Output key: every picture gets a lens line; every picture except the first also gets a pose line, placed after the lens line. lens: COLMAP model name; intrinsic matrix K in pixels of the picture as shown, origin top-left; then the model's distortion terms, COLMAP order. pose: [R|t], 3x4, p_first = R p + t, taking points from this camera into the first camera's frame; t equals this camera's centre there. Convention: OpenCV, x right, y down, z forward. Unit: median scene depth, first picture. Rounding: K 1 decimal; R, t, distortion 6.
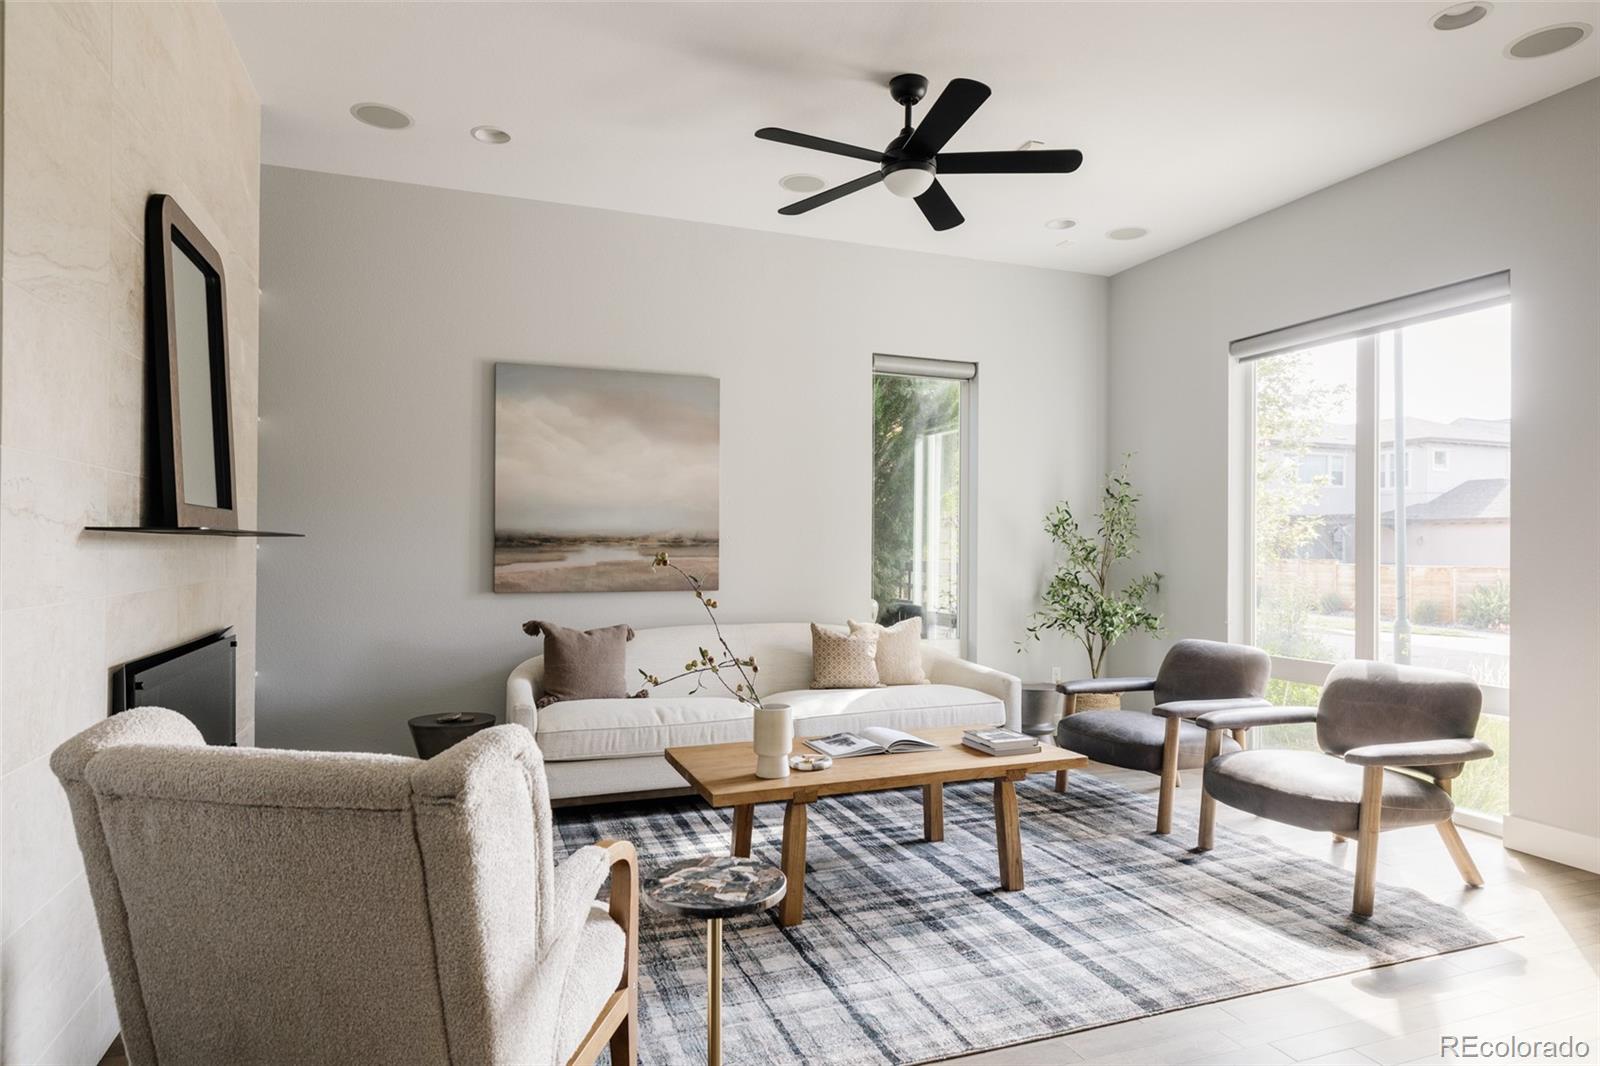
lens RADIAL K [[943.2, 0, 804.8], [0, 943.2, 539.1], [0, 0, 1]] dist [0.001131, 0.000851]
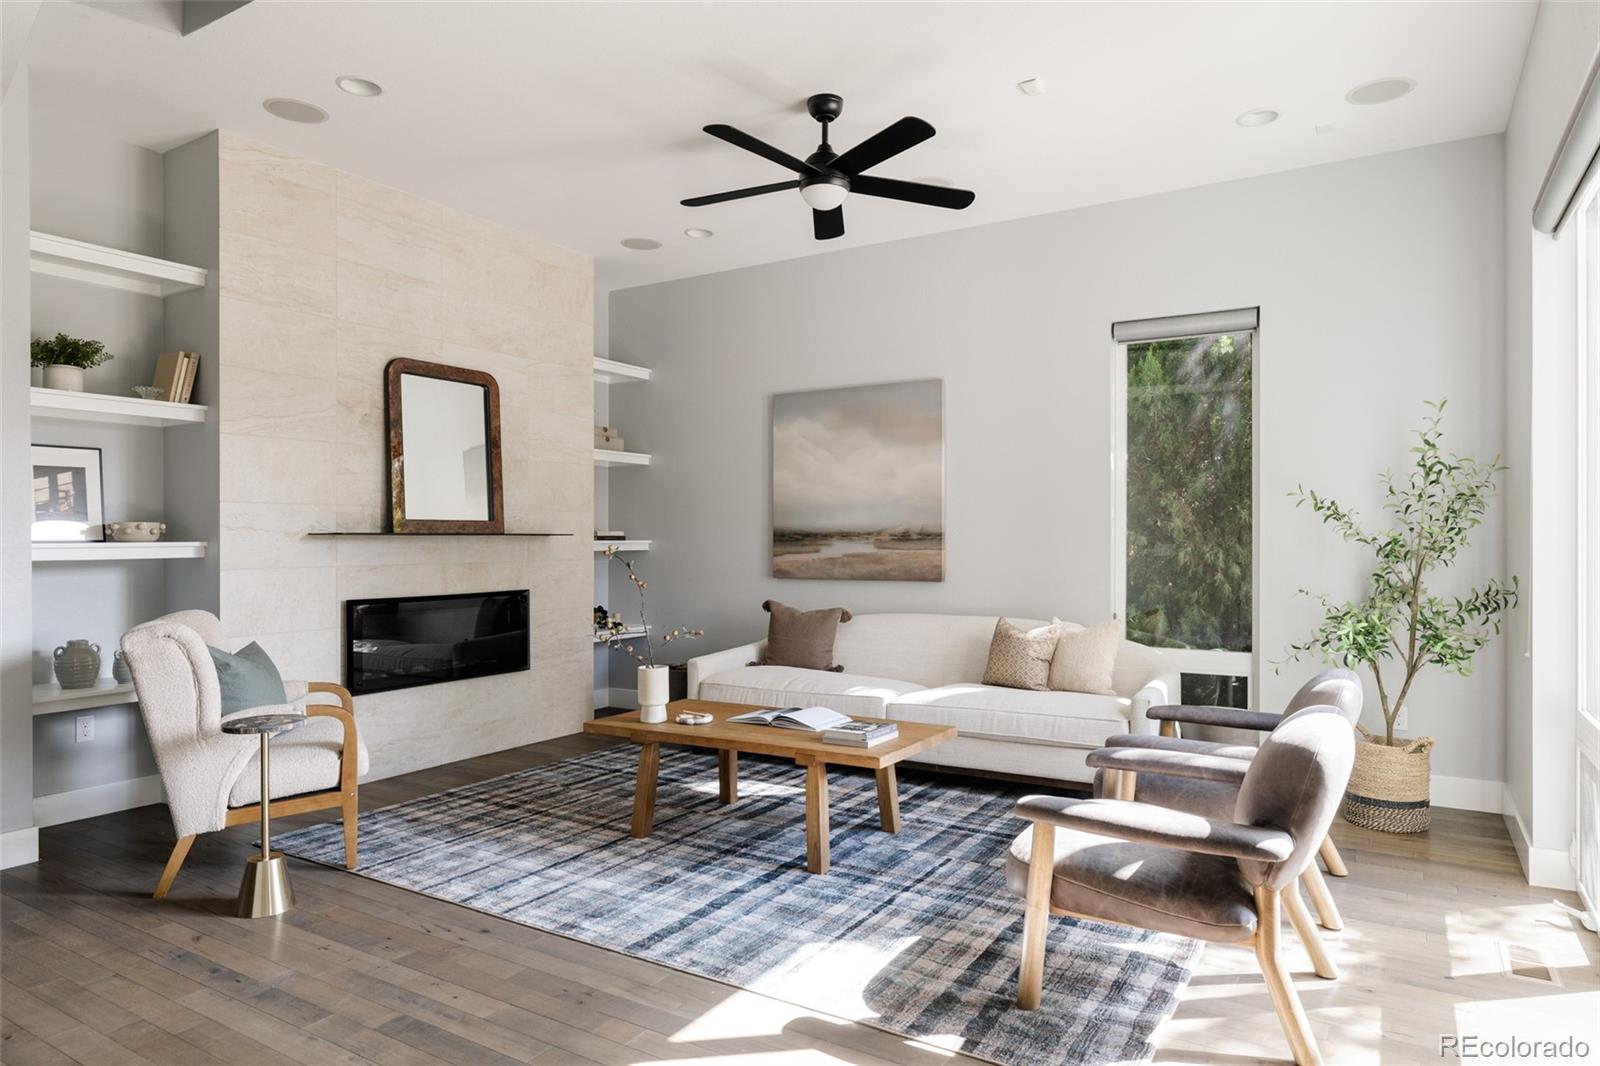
lens RADIAL K [[977.5, 0, 807.6], [0, 977.5, 541.8], [0, 0, 1]] dist [0.002735, 0.000626]
pose [[0.608355, -0.002677, -0.793660, 0.733680], [0.010910, 0.999928, 0.004990, 0.003012], [0.793590, -0.011695, 0.608341, 0.238816]]
